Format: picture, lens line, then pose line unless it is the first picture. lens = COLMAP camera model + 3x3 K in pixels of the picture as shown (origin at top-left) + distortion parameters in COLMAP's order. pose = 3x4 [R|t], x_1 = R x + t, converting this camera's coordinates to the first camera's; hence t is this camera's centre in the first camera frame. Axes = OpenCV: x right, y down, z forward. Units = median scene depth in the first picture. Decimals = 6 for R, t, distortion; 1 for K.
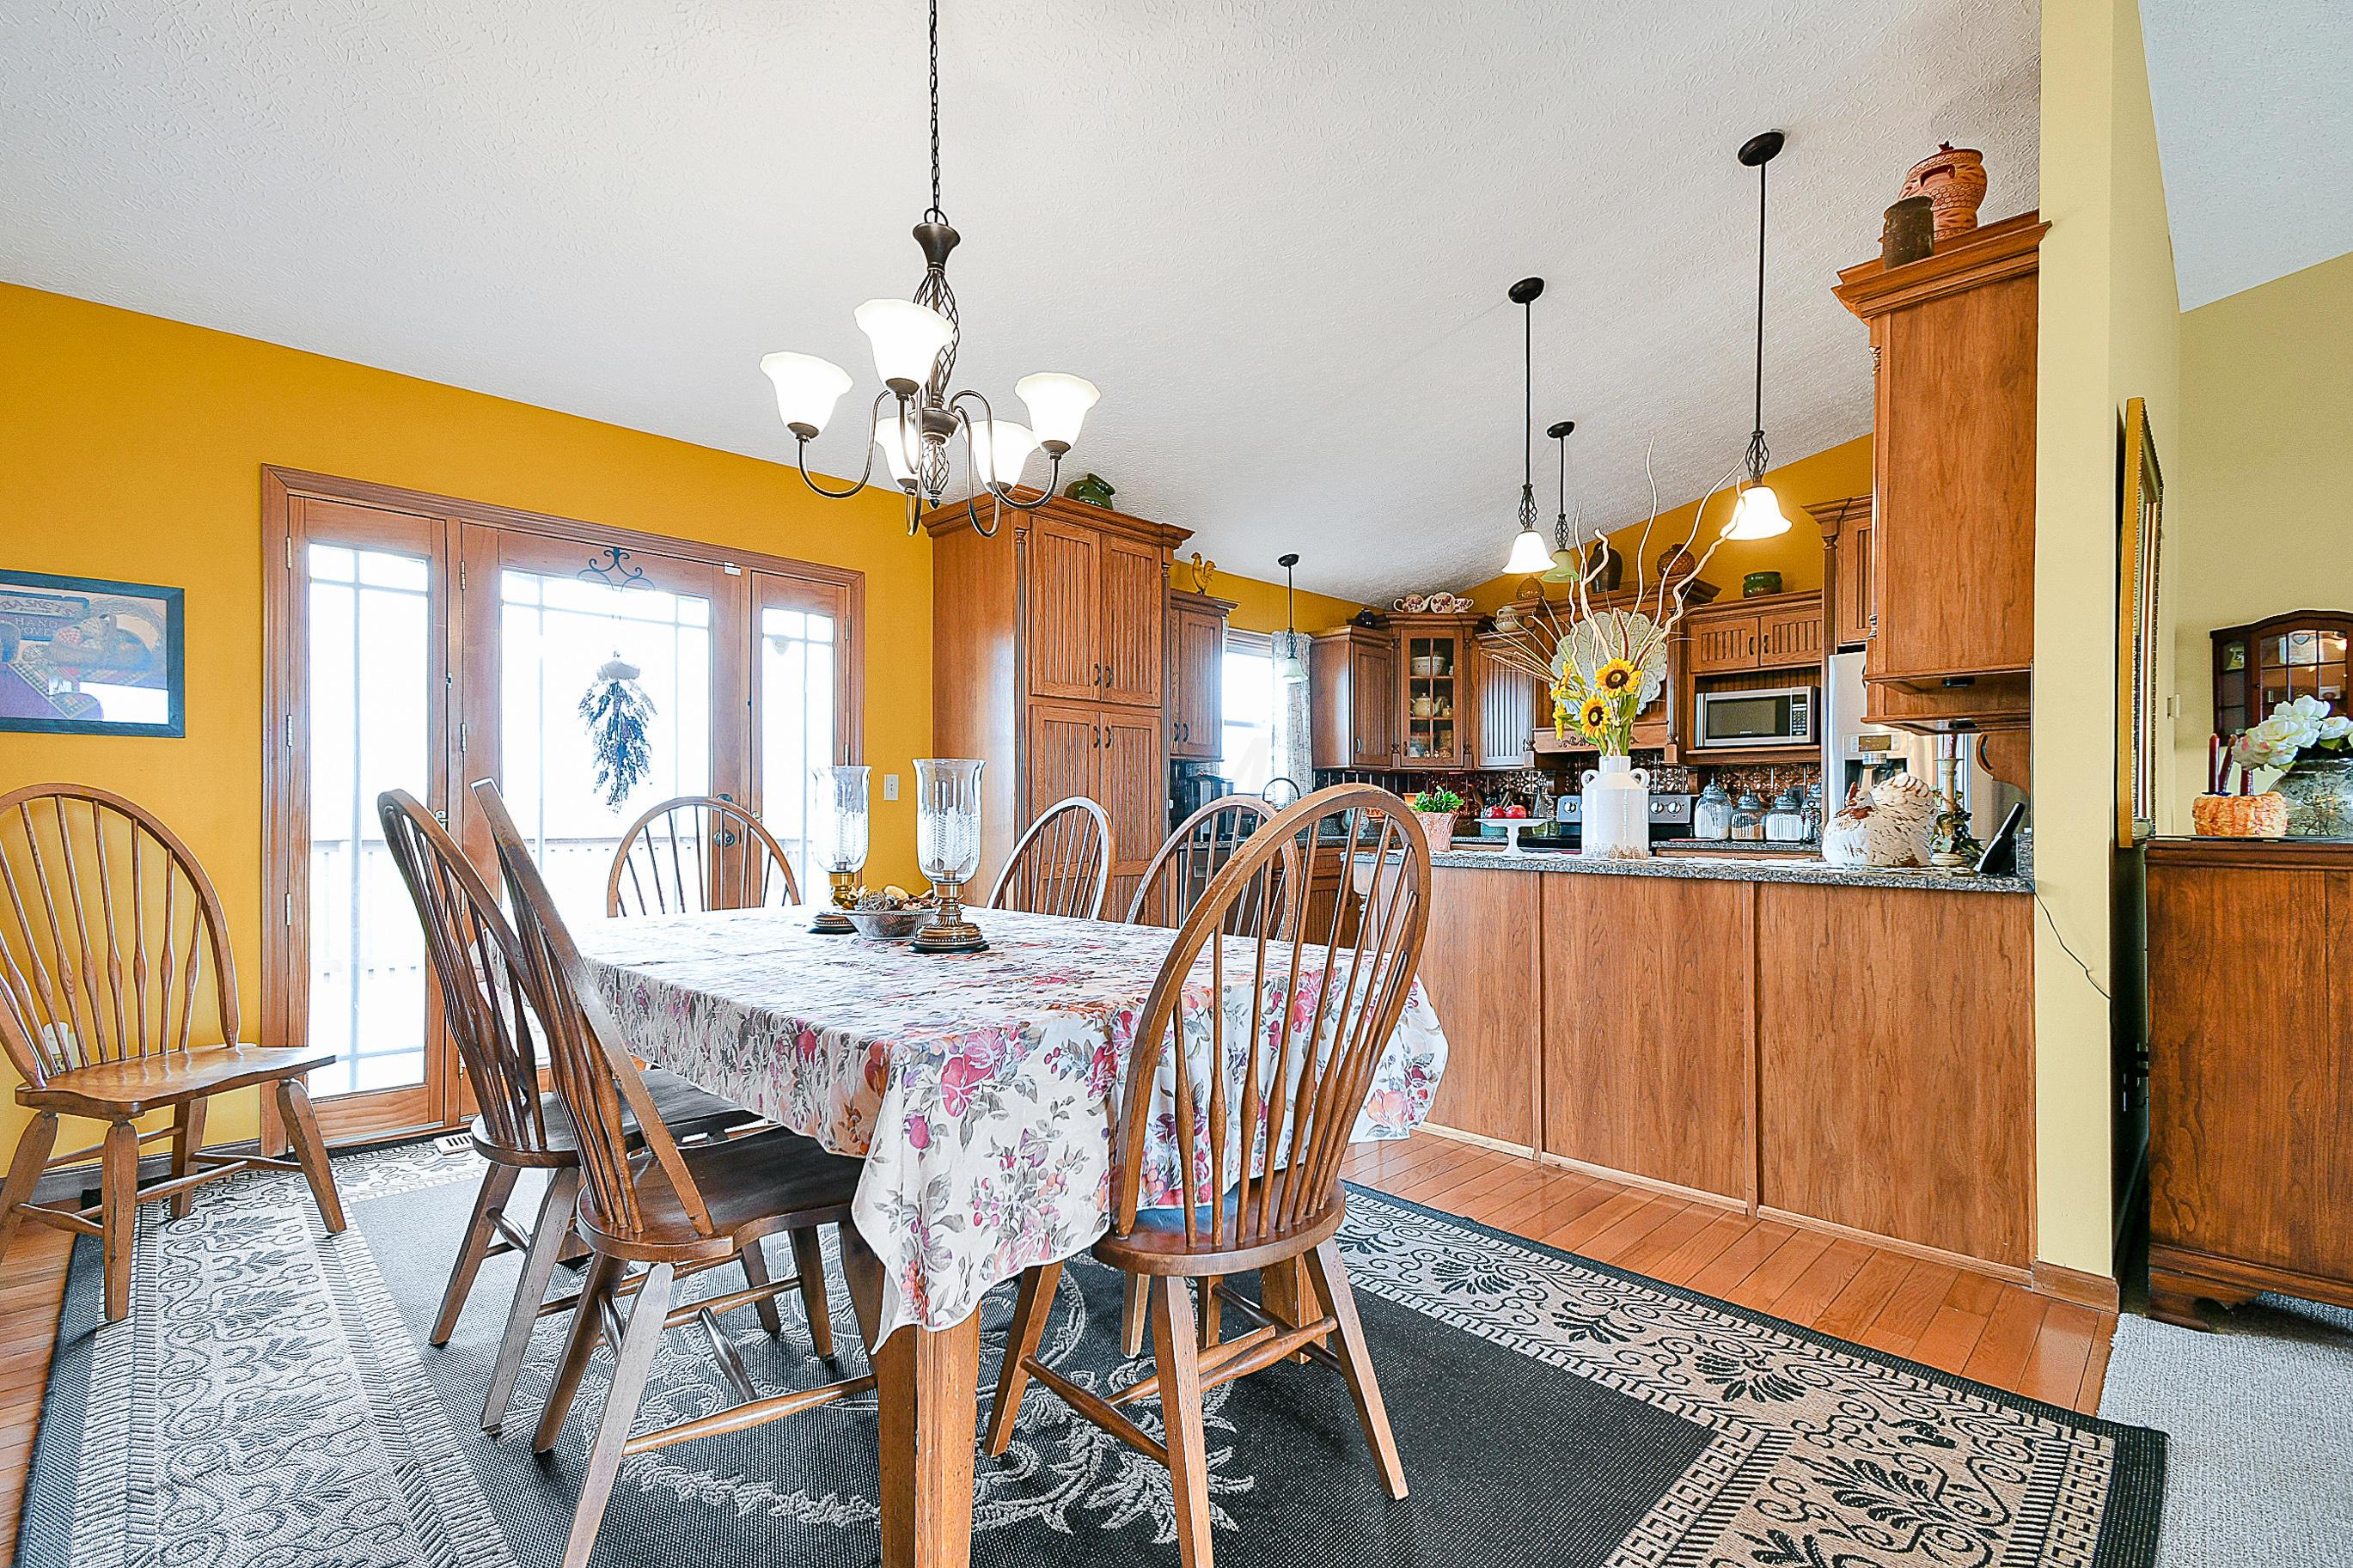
lens RADIAL K [[1032.2, 0, 1199.8], [0, 1032.2, 824.3], [0, 0, 1]] dist [0.013928, -0.000512]
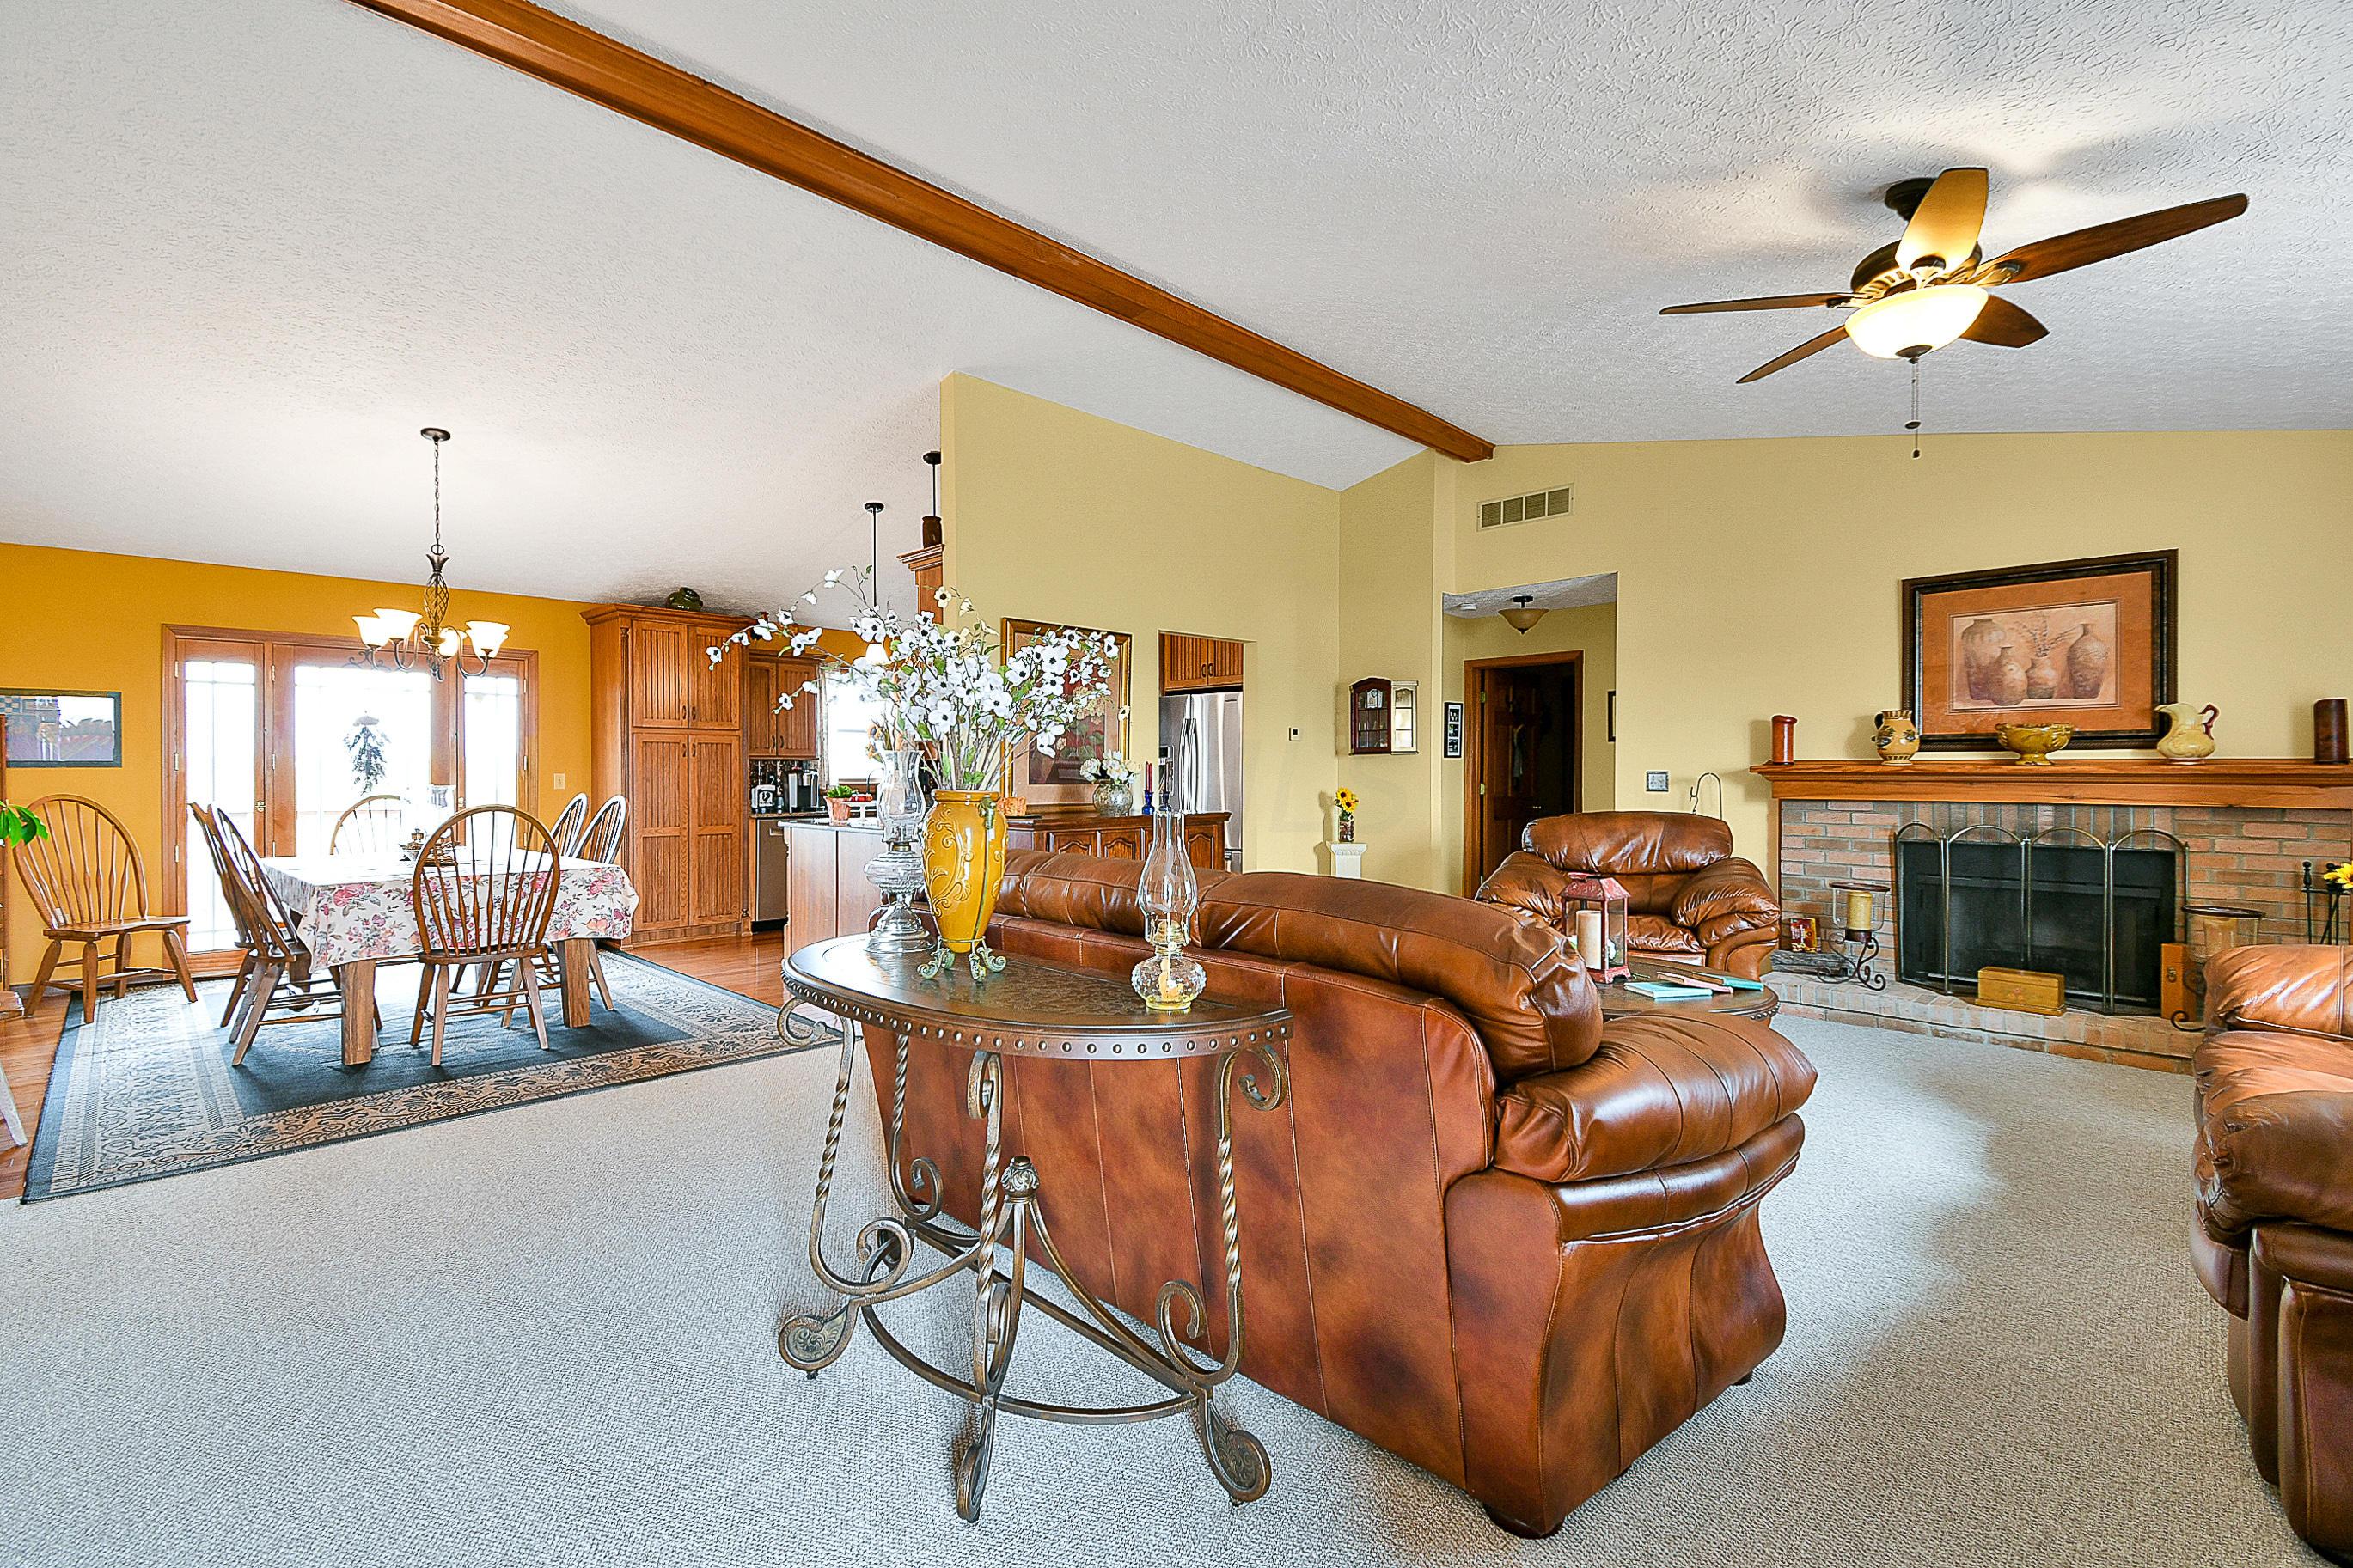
lens RADIAL K [[1045.4, 0, 1168.9], [0, 1045.4, 790.0], [0, 0, 1]] dist [0.015462, 0.000221]
pose [[0.999949, 0.001492, -0.009939, 0.923932], [-0.001433, 0.999982, 0.005905, -0.043929], [0.009948, -0.005891, 0.999933, -0.888338]]
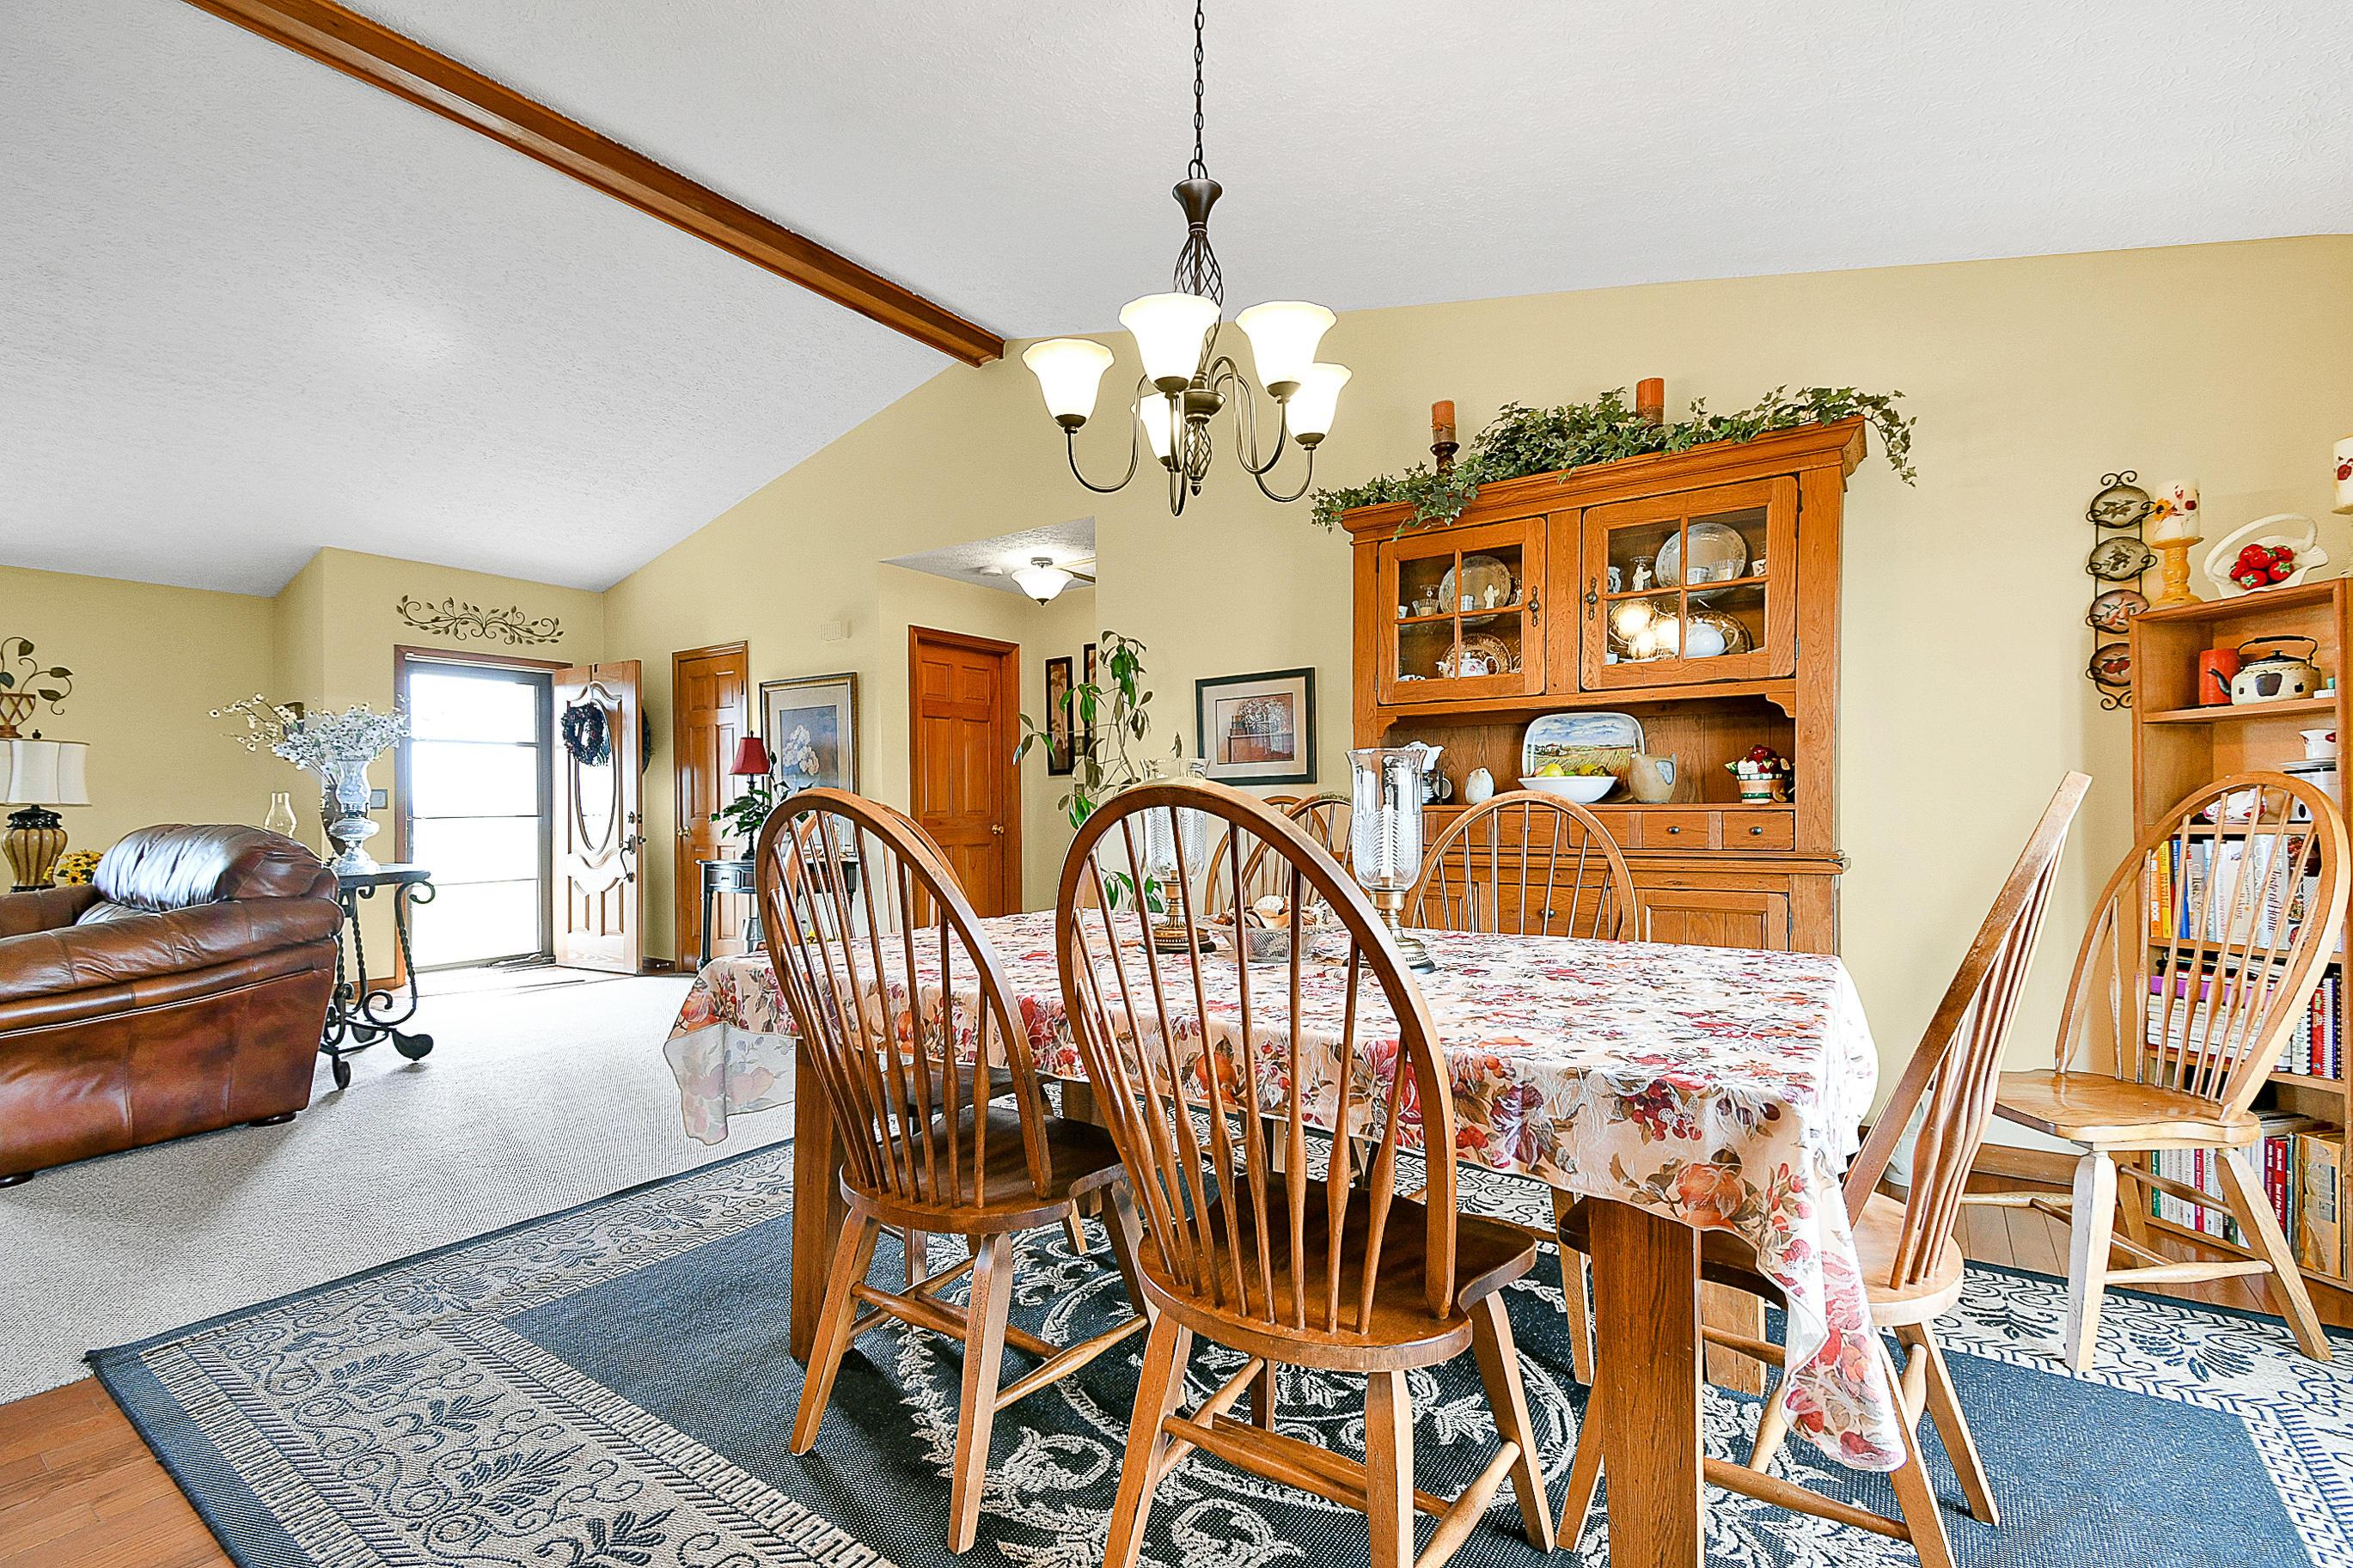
lens RADIAL K [[1045.4, 0, 1168.9], [0, 1045.4, 790.0], [0, 0, 1]] dist [0.015462, 0.000221]
pose [[-0.986711, 0.007093, -0.162331, -0.046822], [0.008019, 0.999955, -0.005052, -0.018090], [0.162288, -0.006287, -0.986723, 1.284421]]
